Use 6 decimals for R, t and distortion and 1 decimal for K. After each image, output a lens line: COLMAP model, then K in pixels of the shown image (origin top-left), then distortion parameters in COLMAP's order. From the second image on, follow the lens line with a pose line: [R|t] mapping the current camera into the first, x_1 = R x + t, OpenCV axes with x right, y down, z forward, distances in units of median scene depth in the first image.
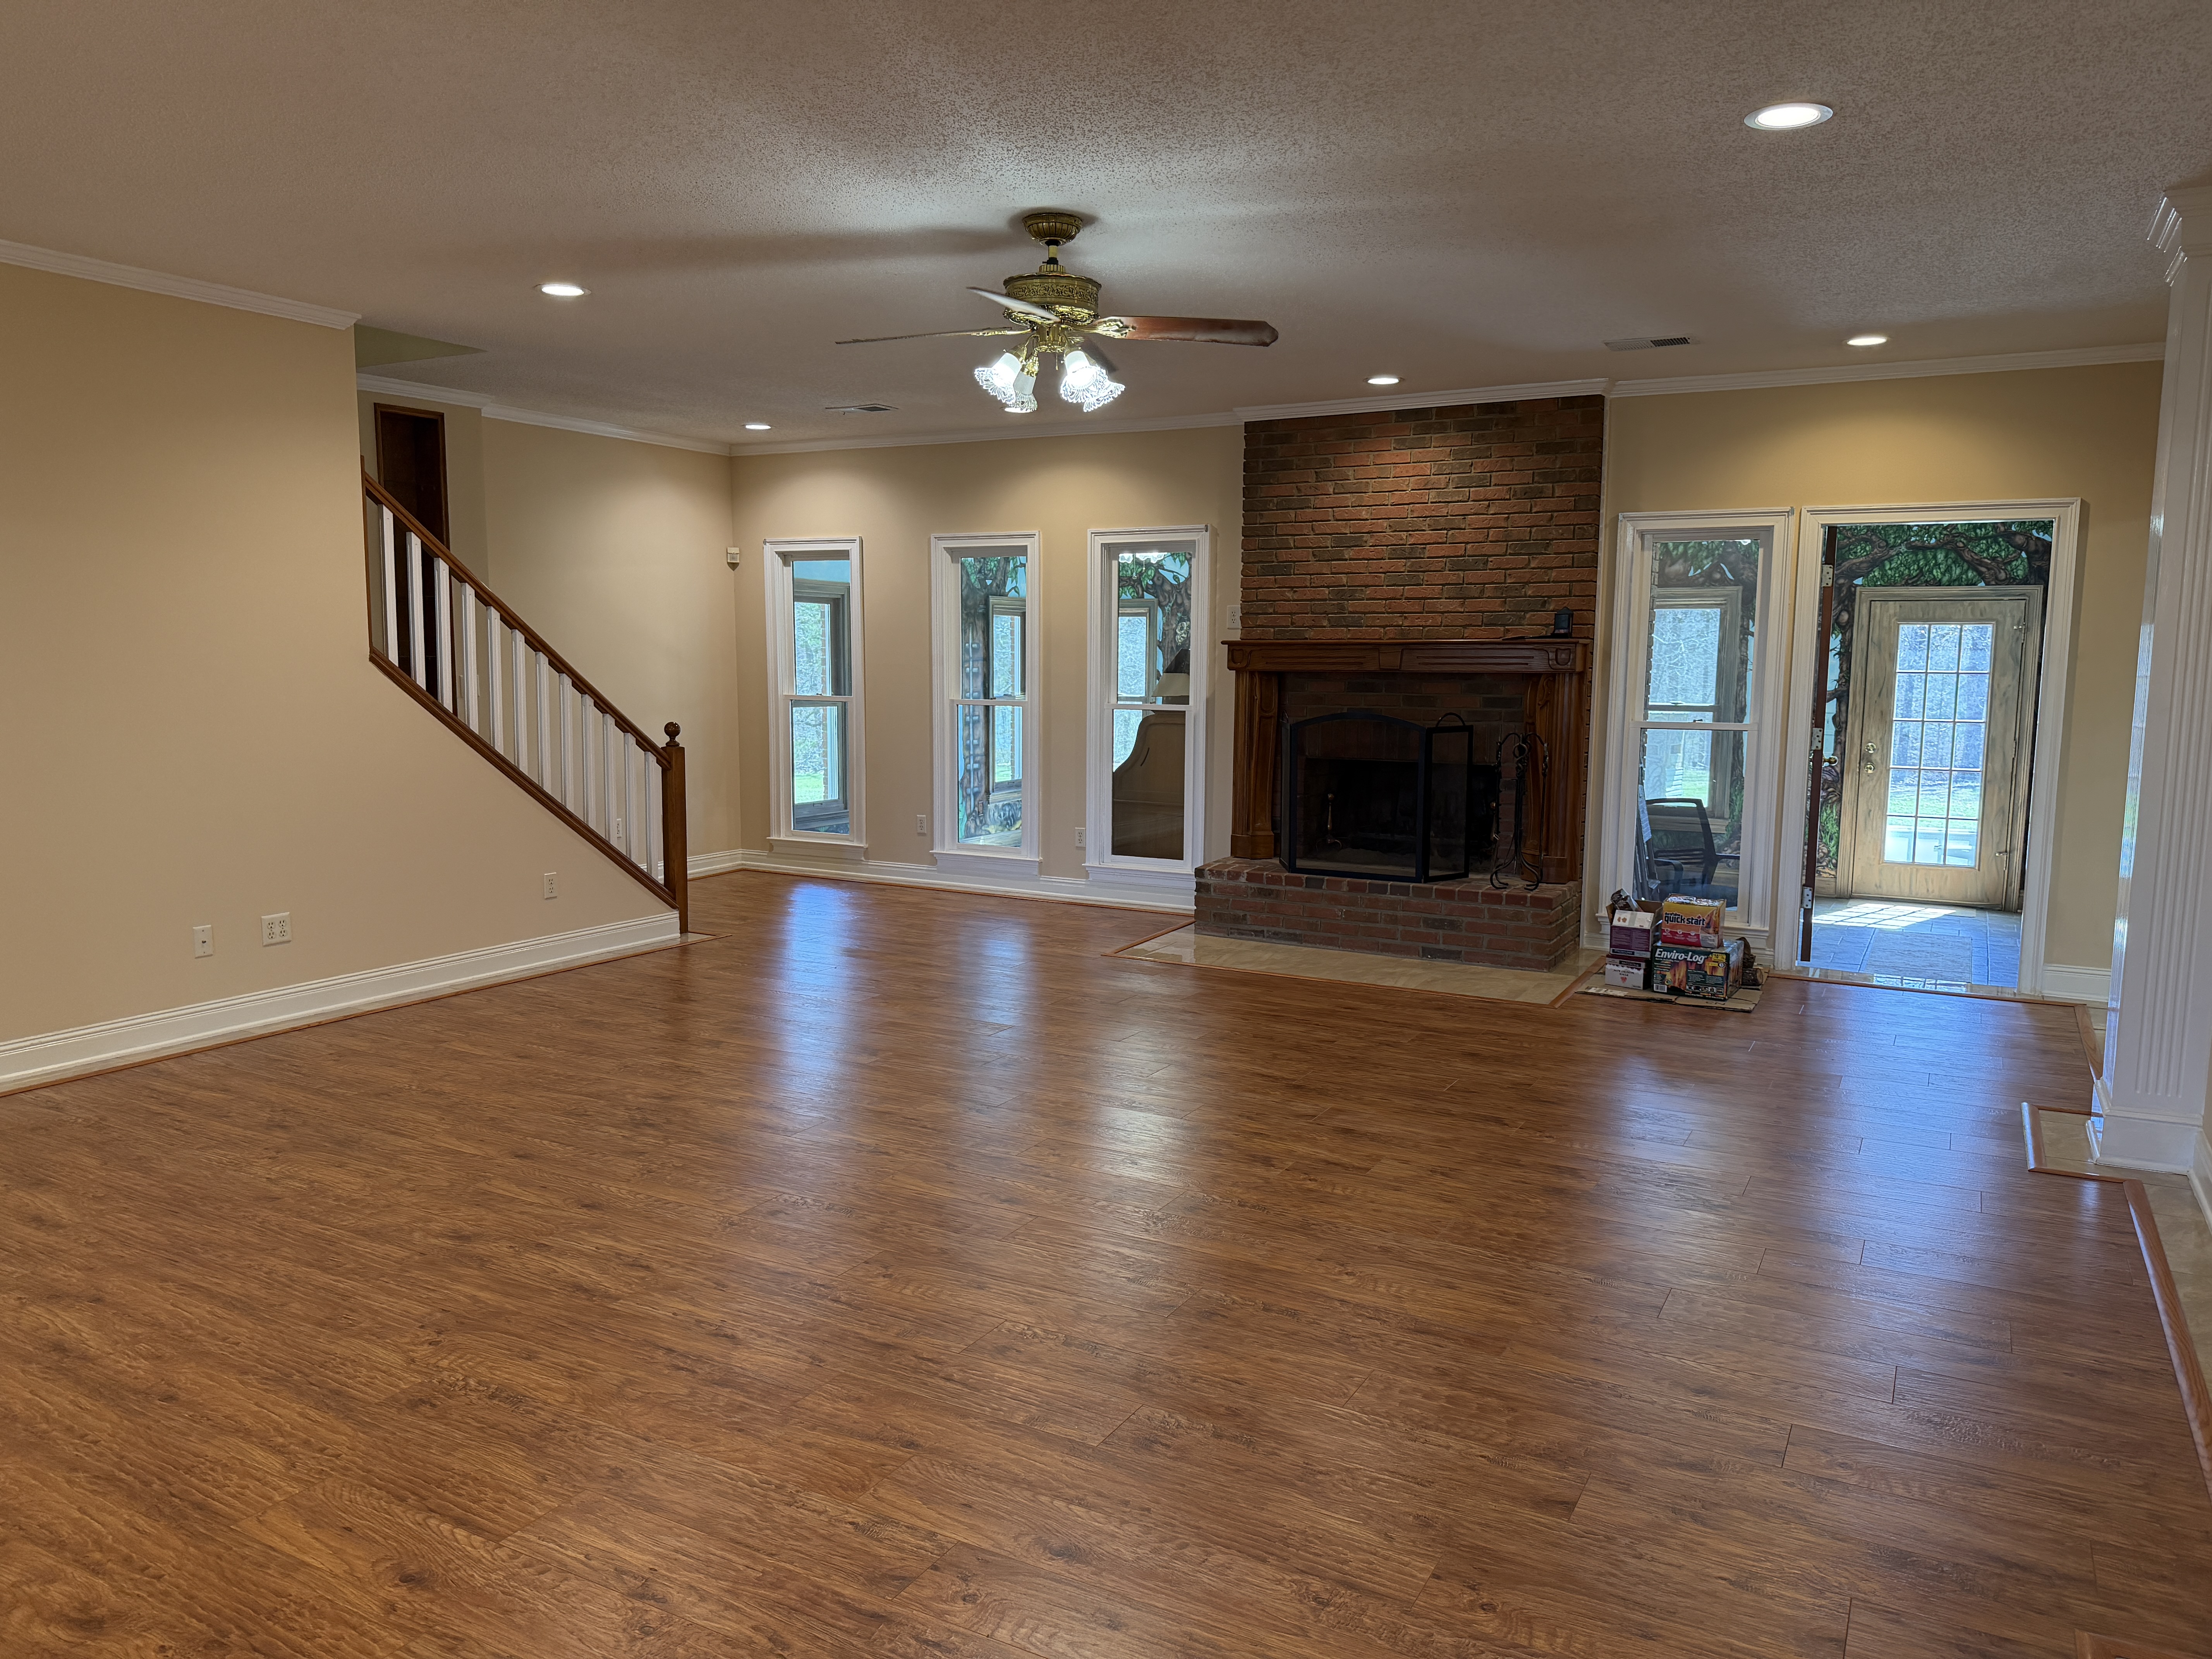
lens RADIAL K [[1545.8, 0, 1106.0], [0, 1545.8, 829.5], [0, 0, 1]] dist [0.093766, -0.102589]
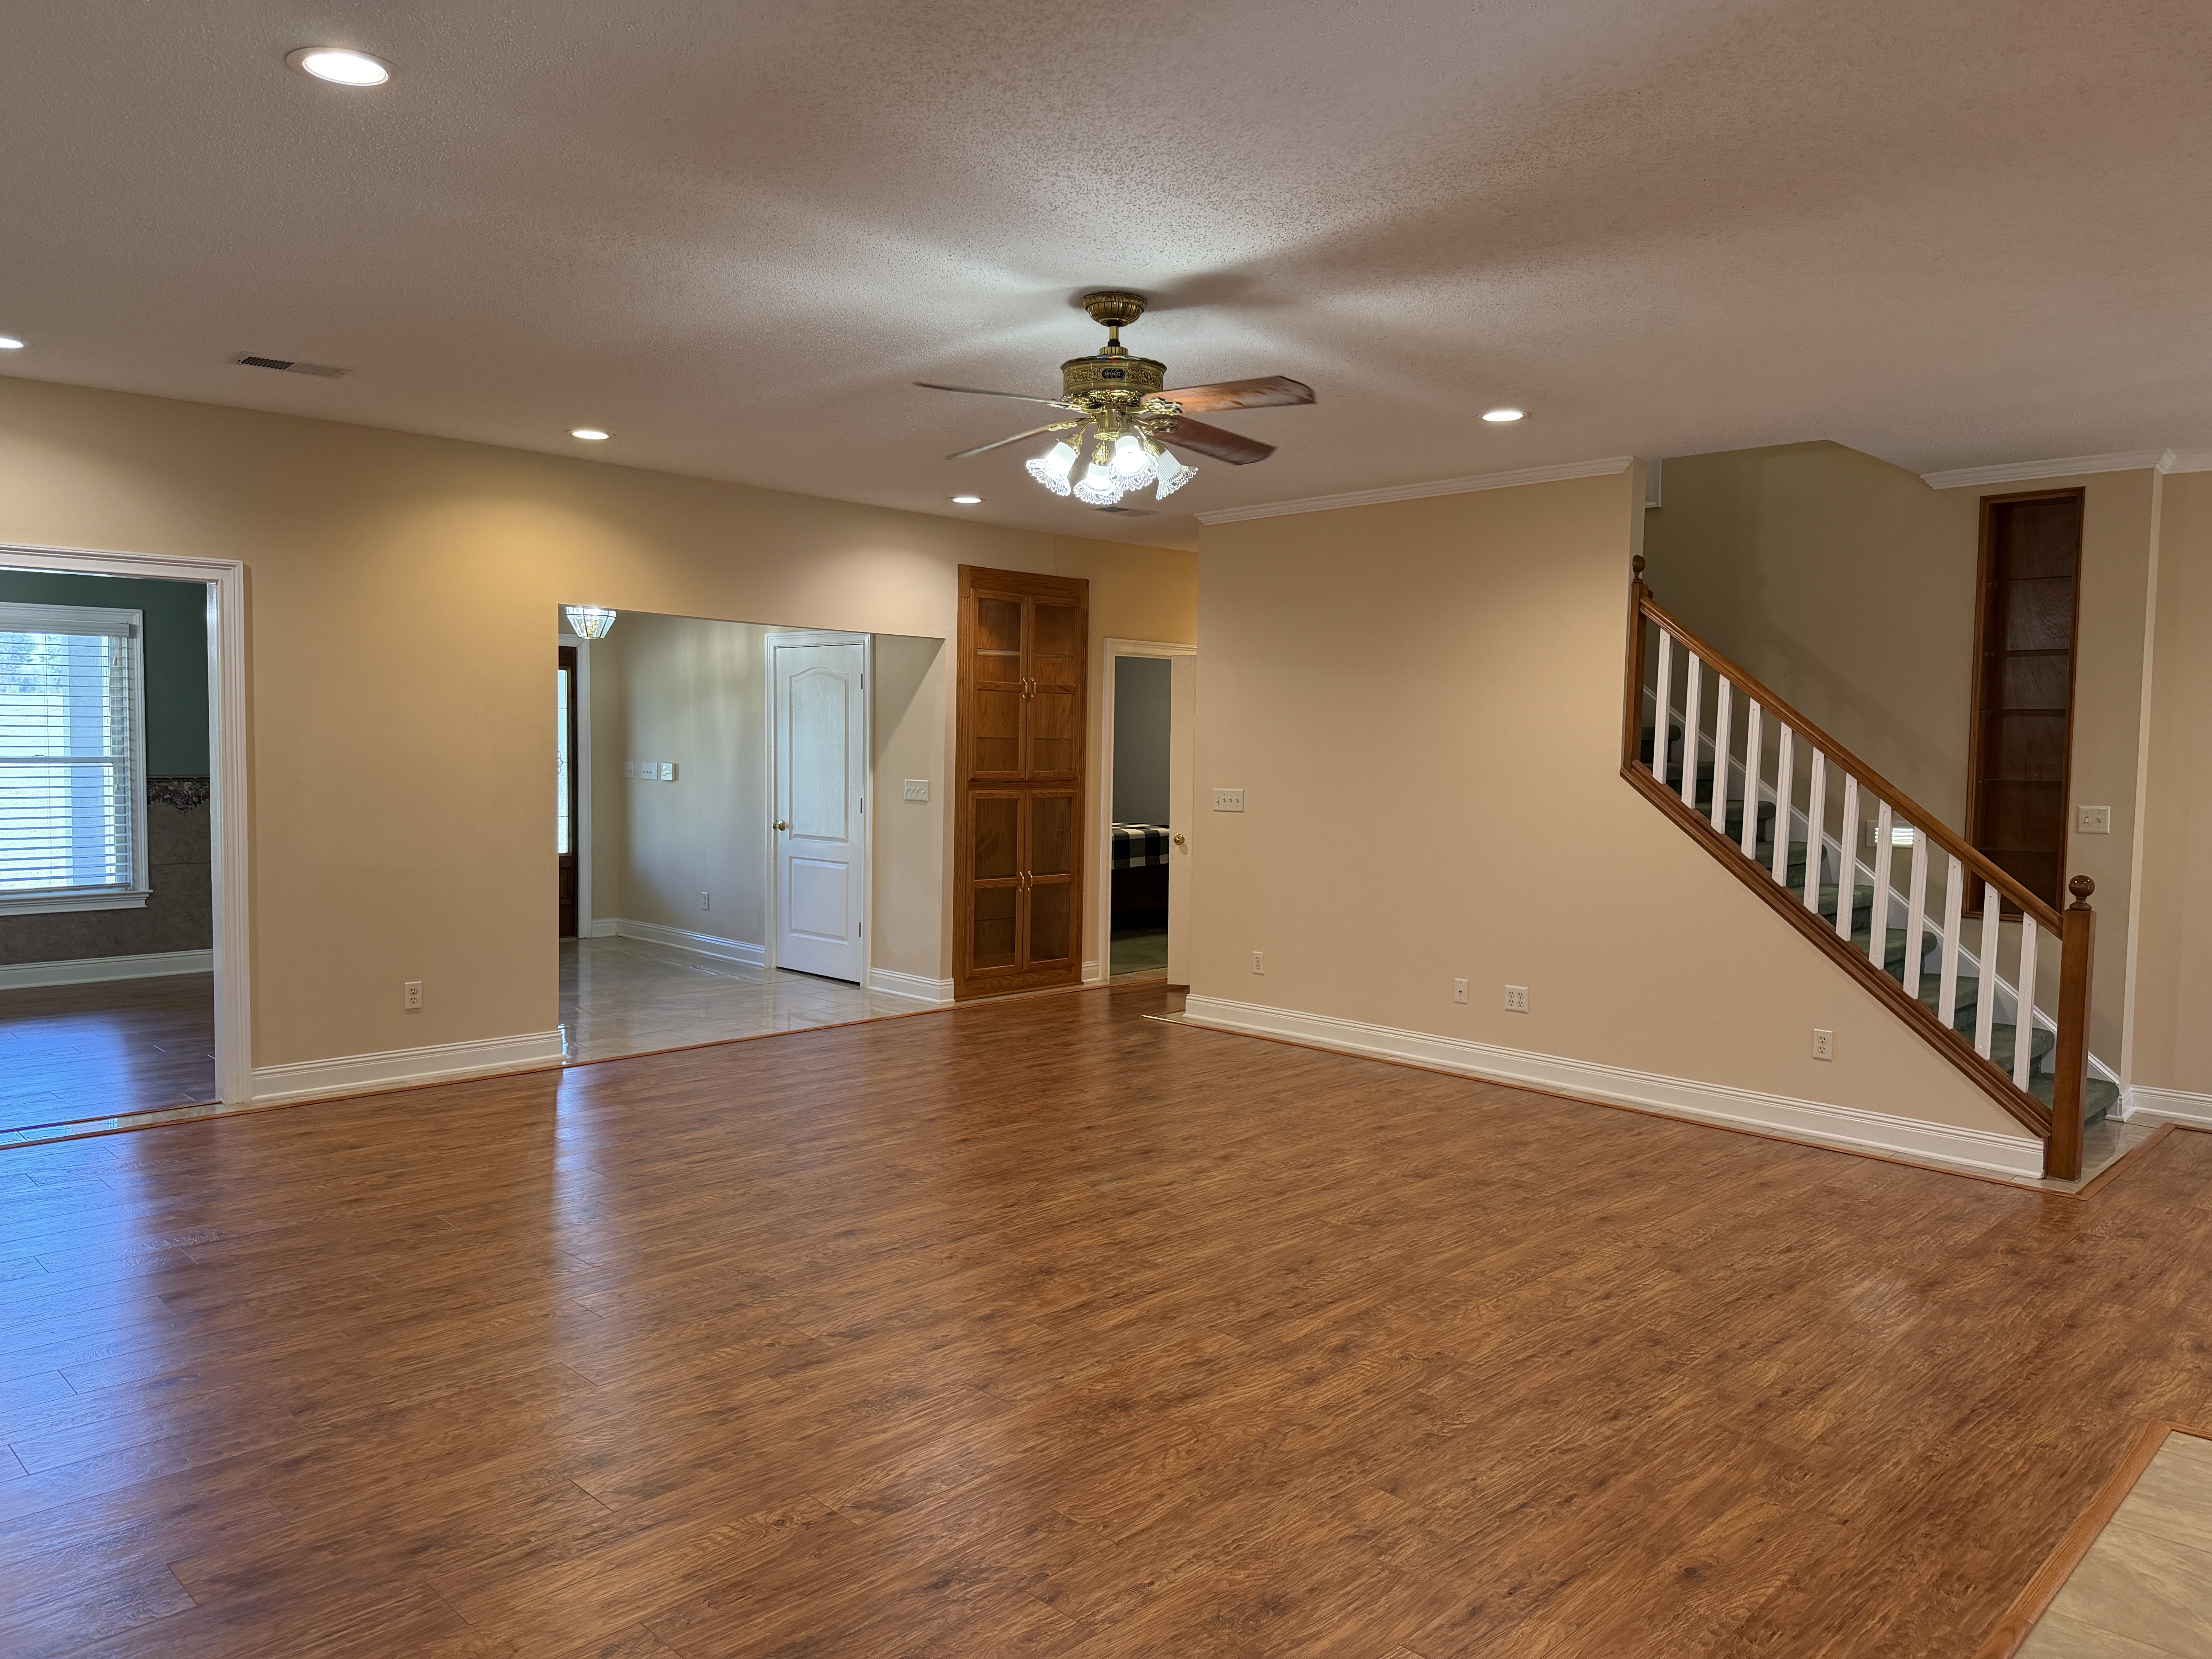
lens RADIAL K [[1545.8, 0, 1106.0], [0, 1545.8, 829.5], [0, 0, 1]] dist [0.093766, -0.102589]
pose [[-0.274510, 0.049706, -0.960299, 1.040621], [-0.126514, 0.988115, 0.087311, -0.192261], [0.953225, 0.145459, -0.264959, 1.534883]]
